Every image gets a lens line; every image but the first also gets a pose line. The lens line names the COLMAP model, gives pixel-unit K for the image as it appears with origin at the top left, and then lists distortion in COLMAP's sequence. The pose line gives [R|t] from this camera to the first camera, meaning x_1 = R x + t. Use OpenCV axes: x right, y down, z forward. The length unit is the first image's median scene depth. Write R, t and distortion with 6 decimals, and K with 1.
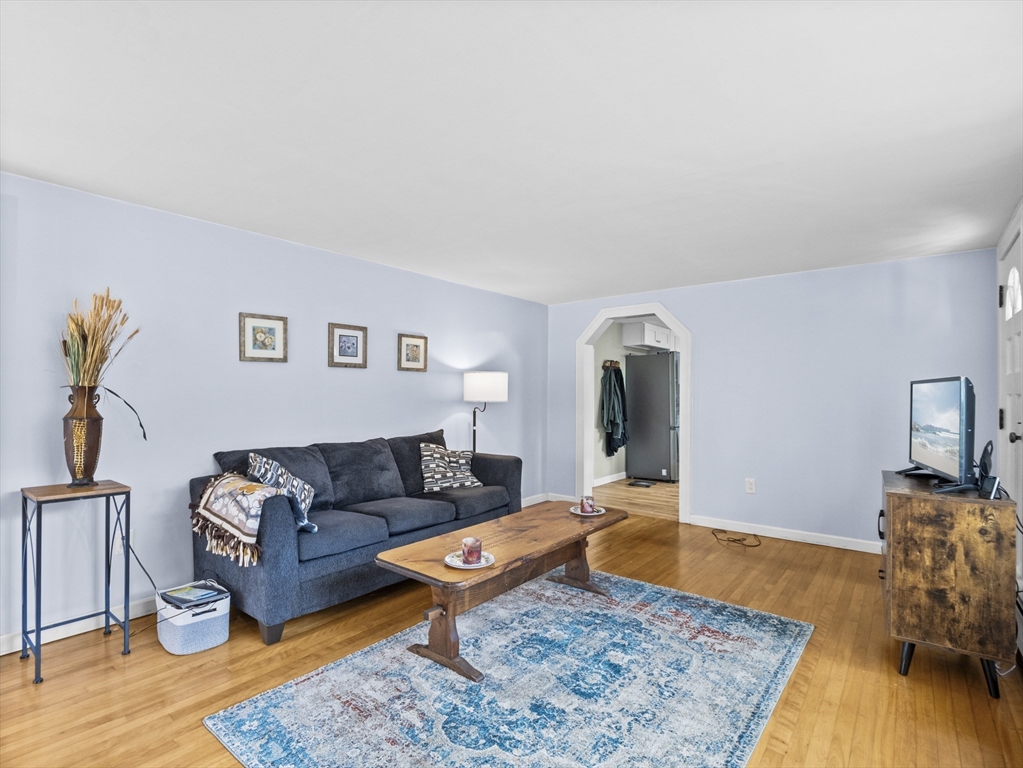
lens RADIAL K [[500.8, 0, 510.2], [0, 500.8, 388.9], [0, 0, 1]] dist [-0.015221, -0.000965]
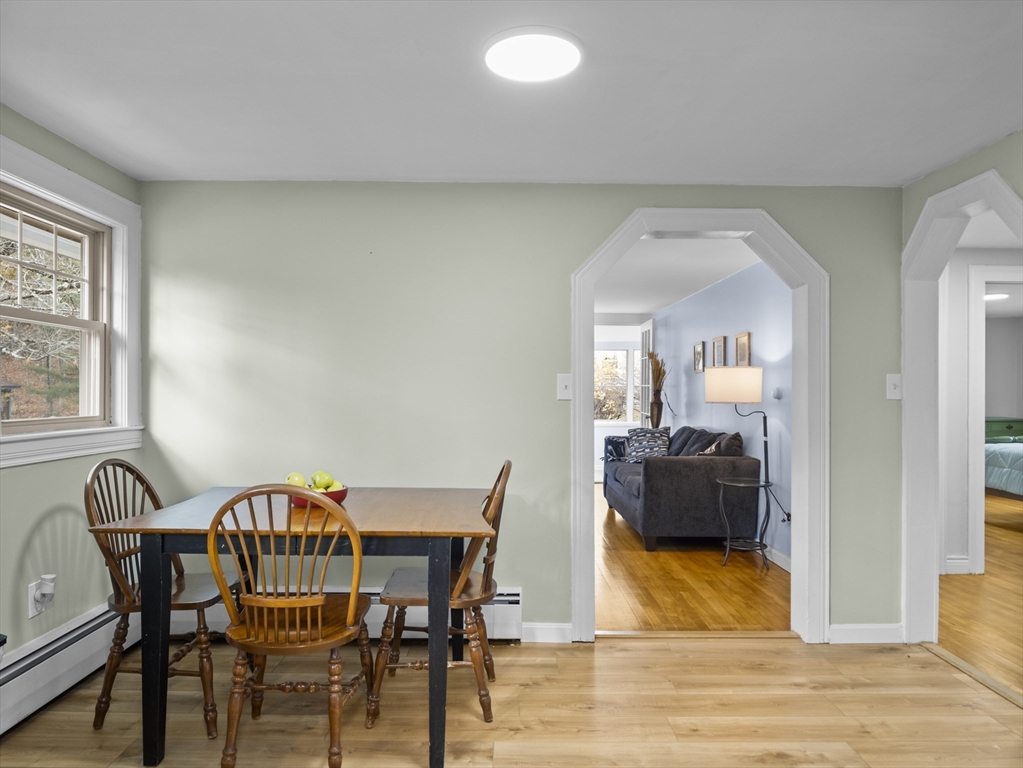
lens RADIAL K [[667.7, 0, 512.5], [0, 667.7, 388.6], [0, 0, 1]] dist [-0.006766, 0.000058]
pose [[-0.769760, -0.011363, -0.638232, 1.666438], [-0.004997, 0.999918, -0.011777, 0.029482], [0.638313, -0.005876, -0.769754, 2.907159]]
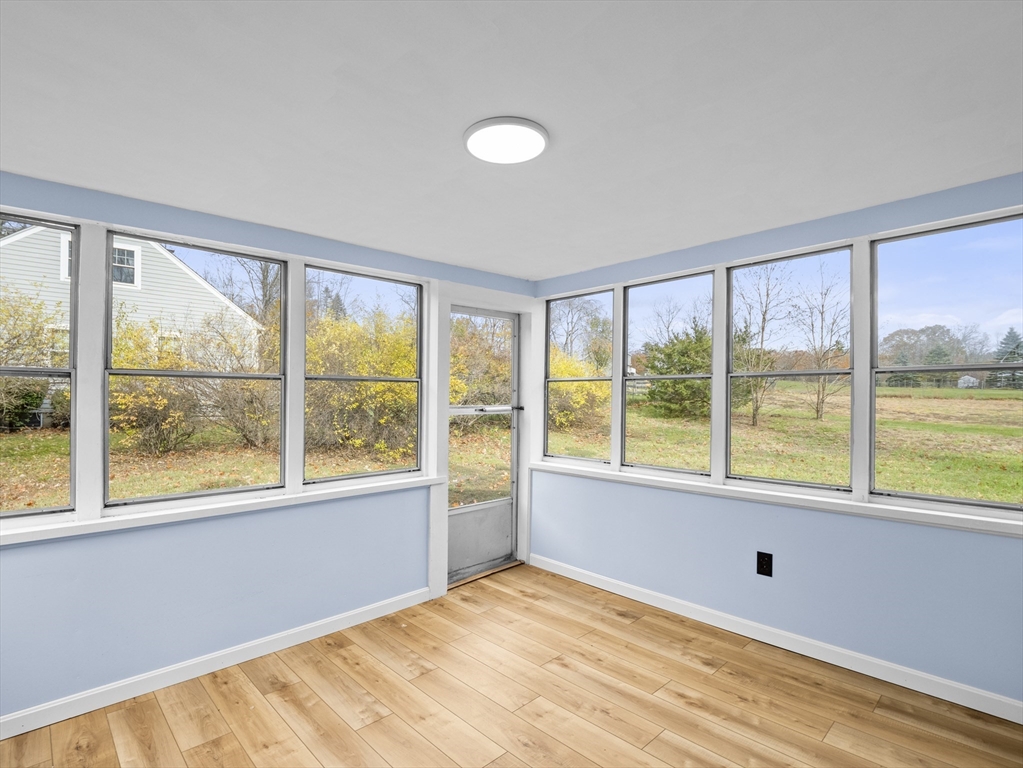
lens RADIAL K [[512.1, 0, 508.7], [0, 512.1, 397.7], [0, 0, 1]] dist [-0.000876, -0.012156]
pose [[-0.129055, -0.006800, -0.991614, -0.976966], [0.002916, 0.999970, -0.007237, 0.008944], [0.991633, -0.003826, -0.129032, 0.361747]]
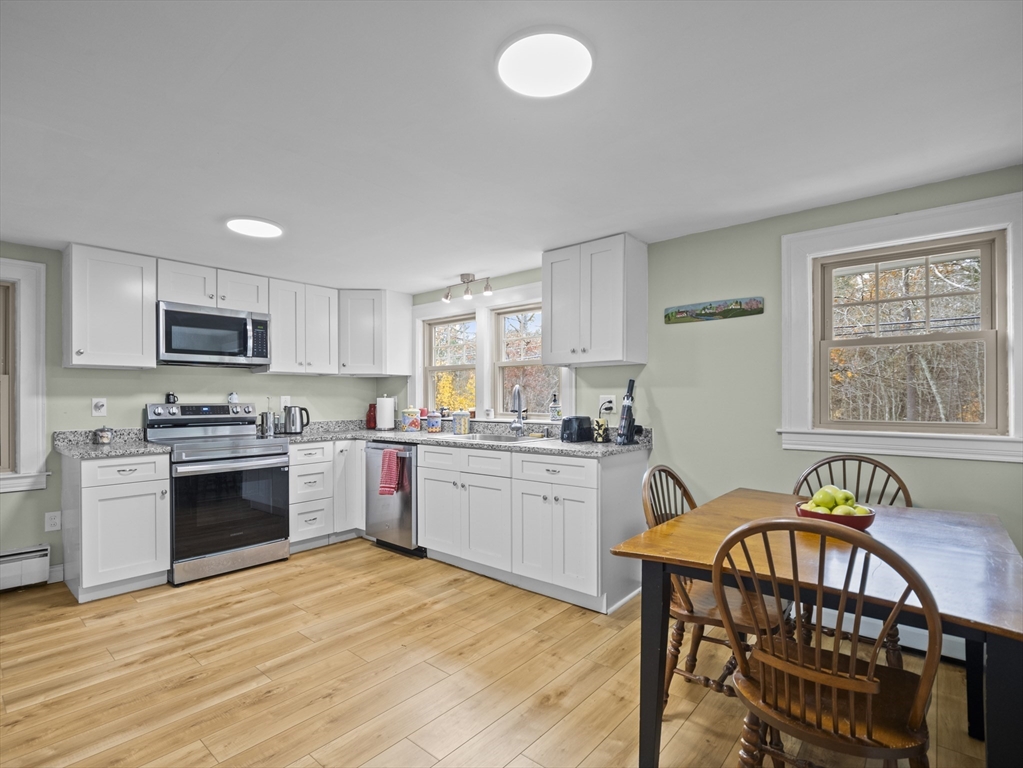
lens RADIAL K [[498.5, 0, 510.5], [0, 498.5, 397.2], [0, 0, 1]] dist [-0.009065, -0.007133]
pose [[0.027488, -0.000110, 0.999622, 0.533517], [-0.005632, 0.999984, 0.000264, 0.024262], [-0.999606, -0.005637, 0.027487, 2.329895]]
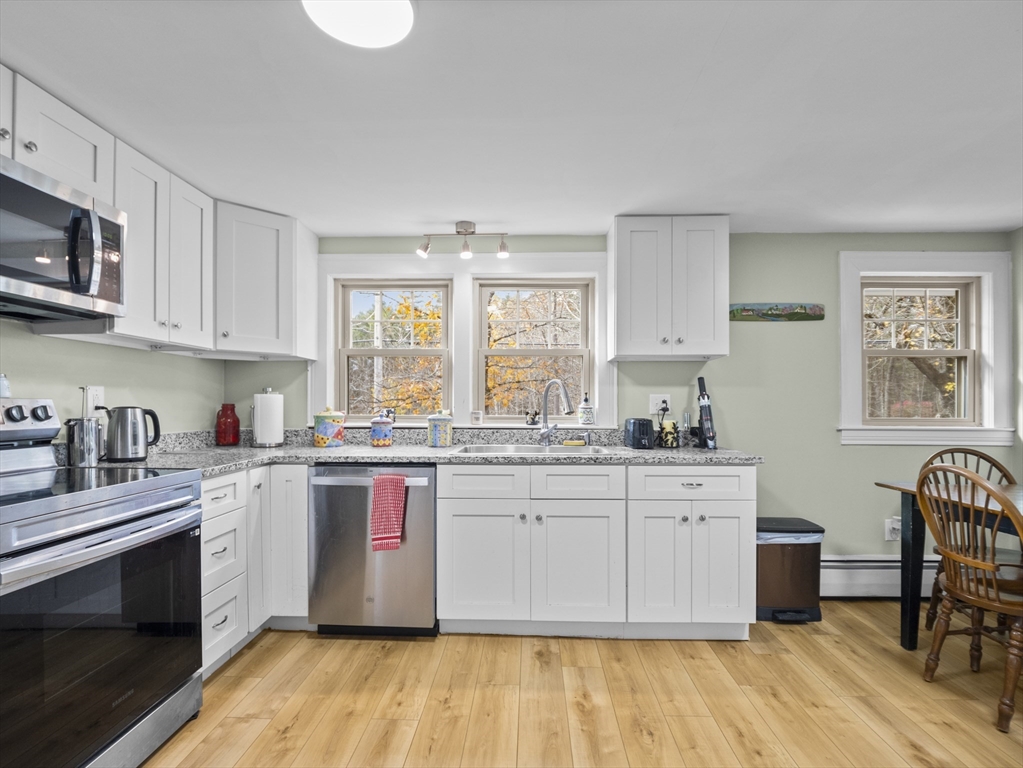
lens RADIAL K [[503.5, 0, 508.2], [0, 503.5, 403.2], [0, 0, 1]] dist [-0.012415, -0.006417]
pose [[-0.593854, -0.002278, 0.804569, 1.153298], [-0.012551, 0.999901, -0.006433, 0.052377], [-0.804475, -0.013919, -0.593824, 3.136828]]
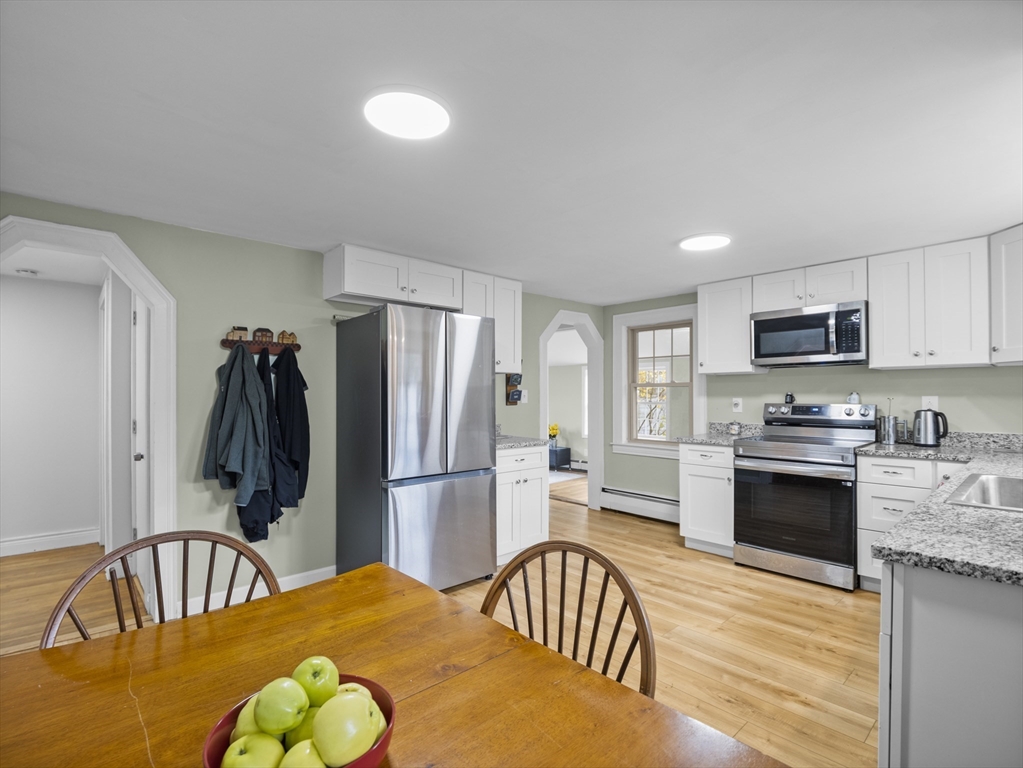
lens RADIAL K [[500.8, 0, 510.2], [0, 500.8, 388.9], [0, 0, 1]] dist [-0.015221, -0.000965]
pose [[0.988047, -0.007183, -0.153988, 1.380692], [0.007060, 0.999974, -0.001347, -0.001827], [0.153994, 0.000244, 0.988072, 1.652980]]
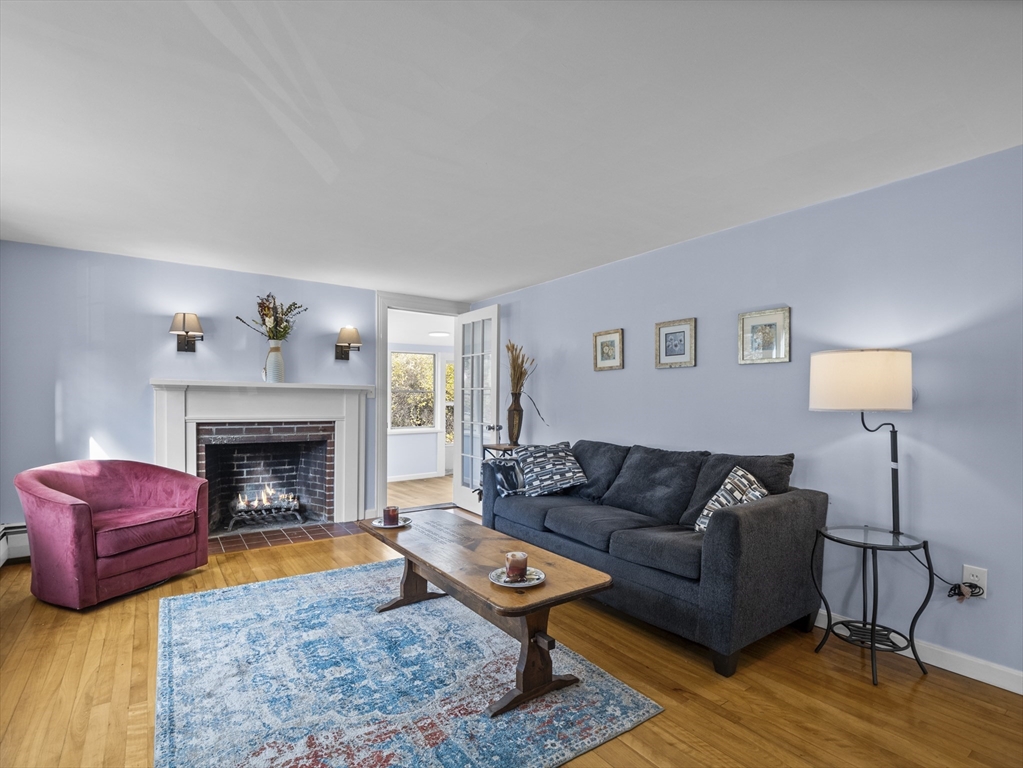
lens RADIAL K [[511.1, 0, 518.1], [0, 511.1, 407.1], [0, 0, 1]] dist [-0.010291, -0.000495]
pose [[-0.266088, 0.008215, -0.963914, 0.964298], [0.001510, 0.999966, 0.008106, 0.030664], [0.963947, 0.000701, -0.266092, 1.461204]]
